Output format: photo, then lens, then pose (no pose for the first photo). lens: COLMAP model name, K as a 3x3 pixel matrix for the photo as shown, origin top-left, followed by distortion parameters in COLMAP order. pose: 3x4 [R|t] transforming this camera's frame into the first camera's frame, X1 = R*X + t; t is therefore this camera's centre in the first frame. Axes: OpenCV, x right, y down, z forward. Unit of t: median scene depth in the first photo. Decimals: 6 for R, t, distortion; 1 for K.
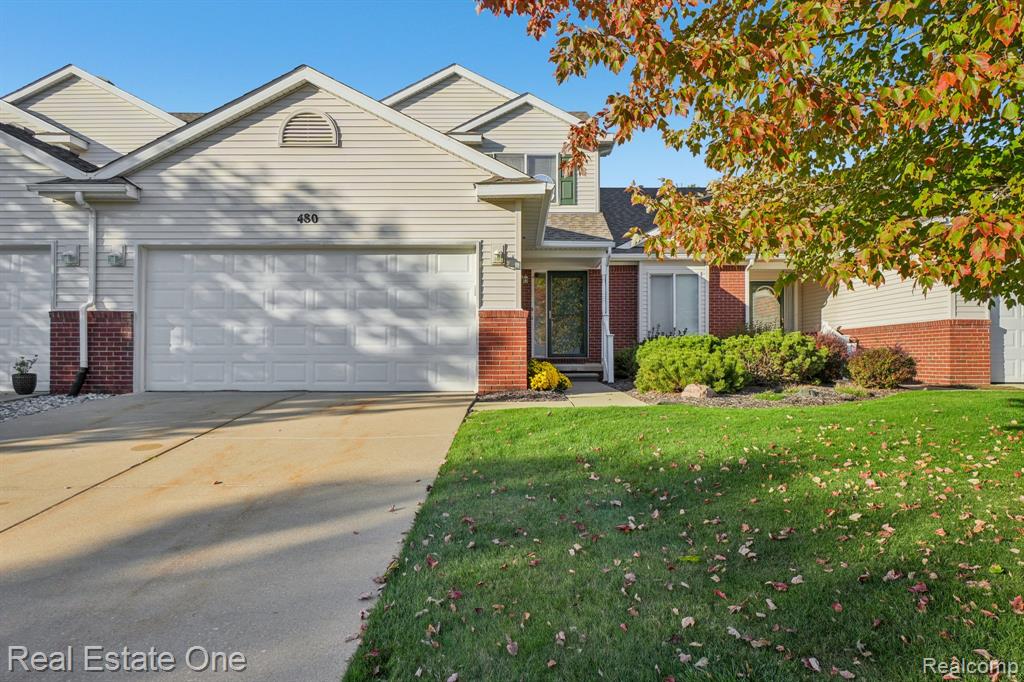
lens RADIAL K [[664.9, 0, 536.5], [0, 664.9, 347.0], [0, 0, 1]] dist [-0.005786, -0.004357]
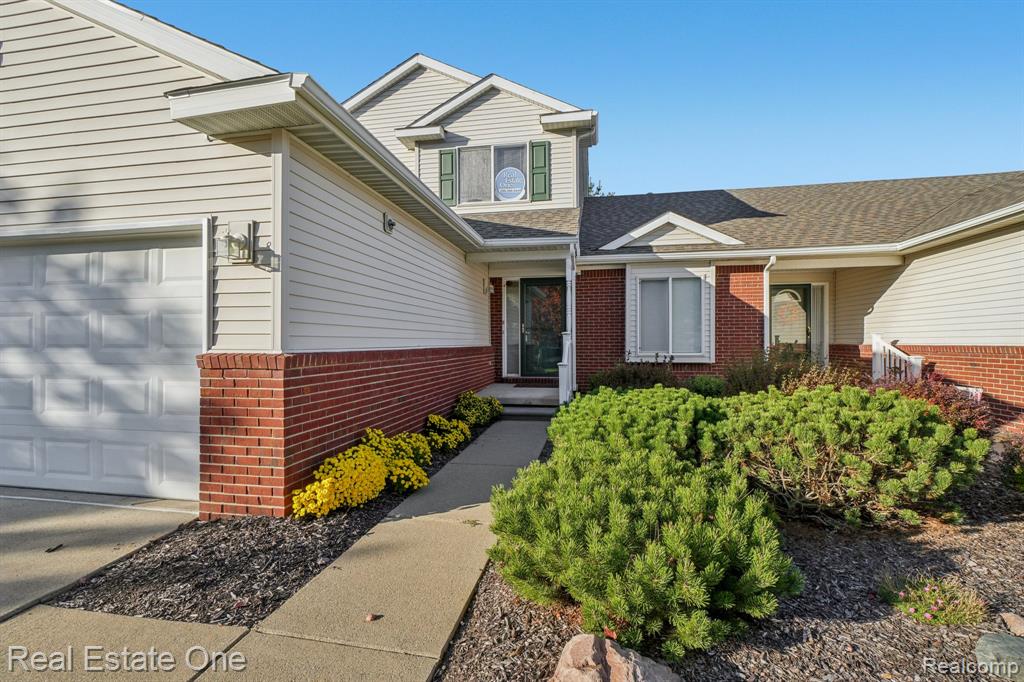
lens RADIAL K [[445.6, 0, 513.7], [0, 445.6, 341.9], [0, 0, 1]] dist [-0.009103, 0.003343]
pose [[0.980399, -0.000263, -0.197023, 0.210540], [0.003787, 0.999840, 0.017510, -0.068710], [0.196987, -0.017913, 0.980243, 0.703518]]
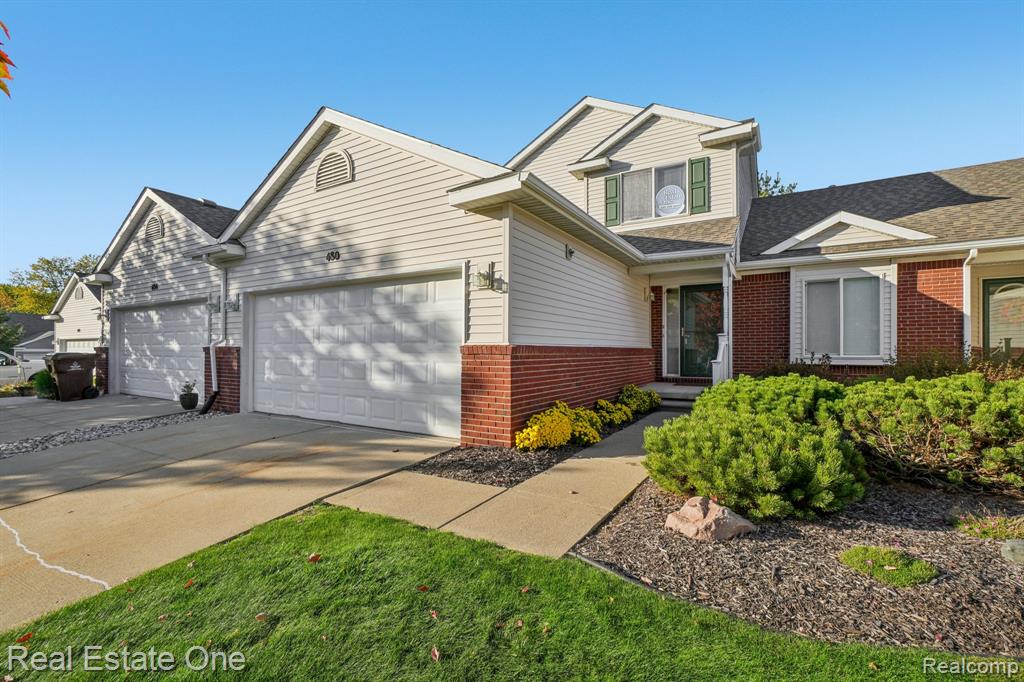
lens RADIAL K [[445.6, 0, 515.1], [0, 445.6, 348.0], [0, 0, 1]] dist [-0.009103, 0.003343]
pose [[0.850057, 0.001083, -0.526690, 0.257733], [0.006082, 0.999911, 0.011874, -0.057313], [0.526656, -0.013297, 0.849975, 0.553801]]
